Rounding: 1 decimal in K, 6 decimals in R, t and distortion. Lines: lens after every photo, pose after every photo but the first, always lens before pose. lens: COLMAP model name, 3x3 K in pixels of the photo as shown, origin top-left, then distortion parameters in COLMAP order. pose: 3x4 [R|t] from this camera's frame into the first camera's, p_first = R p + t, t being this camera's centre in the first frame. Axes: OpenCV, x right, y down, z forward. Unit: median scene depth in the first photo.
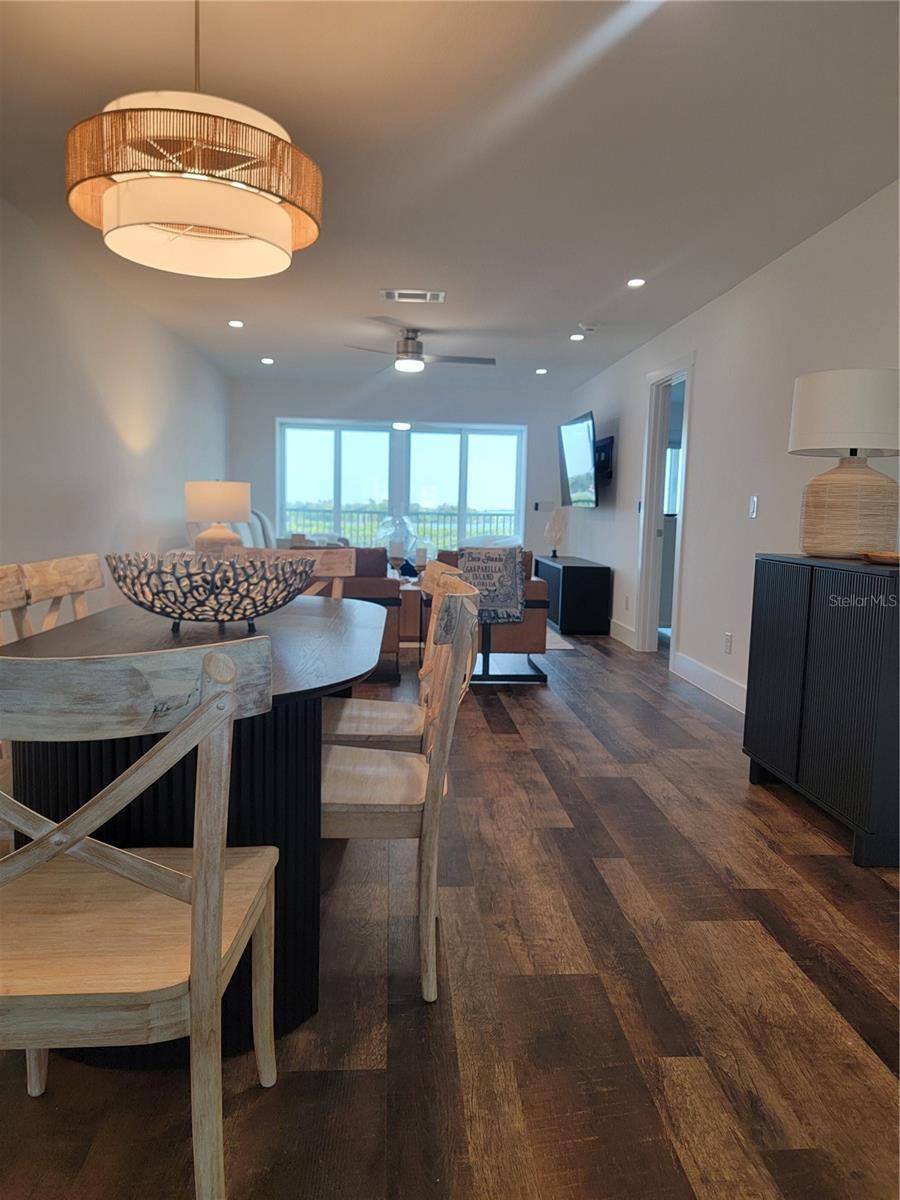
lens RADIAL K [[839.6, 0, 443.3], [0, 839.6, 605.0], [0, 0, 1]] dist [0.045781, -0.035187]
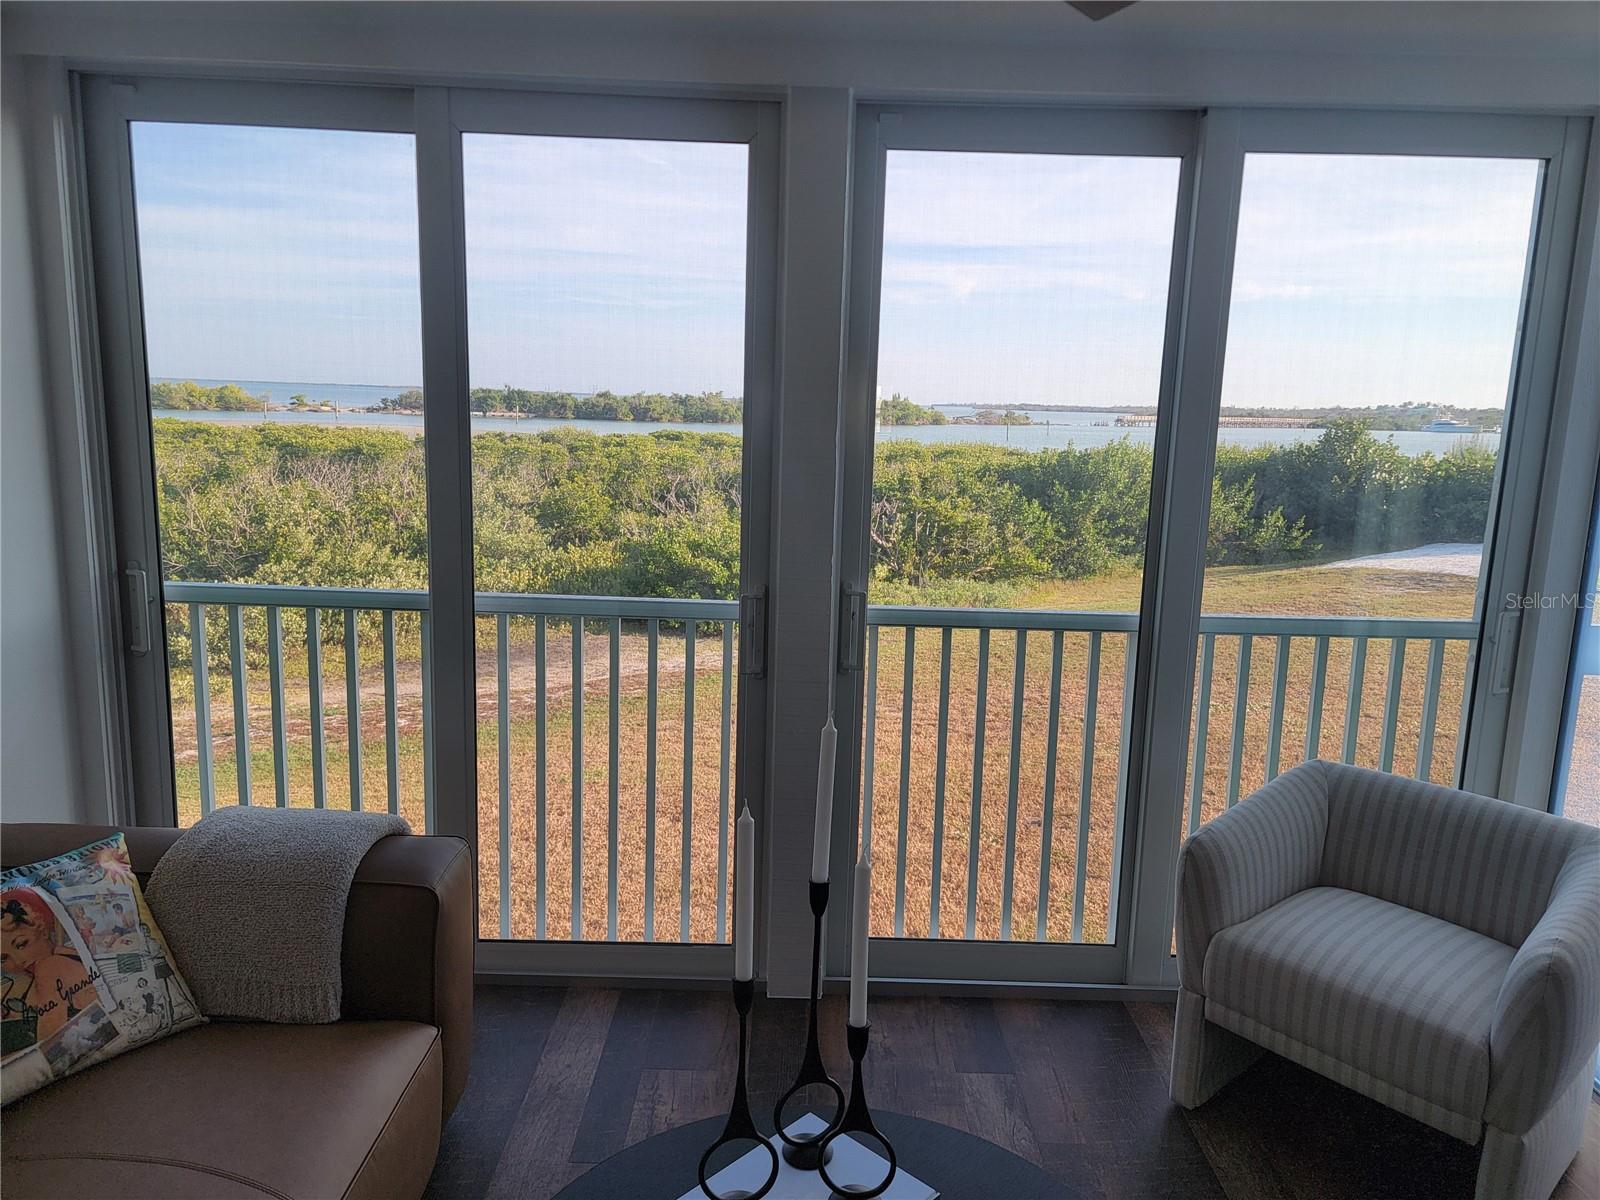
lens RADIAL K [[1119.5, 0, 826.3], [0, 1119.5, 587.0], [0, 0, 1]] dist [0.045781, -0.035187]
pose [[0.999138, 0.012138, -0.039691, -0.058346], [-0.010196, 0.998757, 0.048788, -0.188700], [0.040234, -0.048341, 0.998020, 1.133040]]
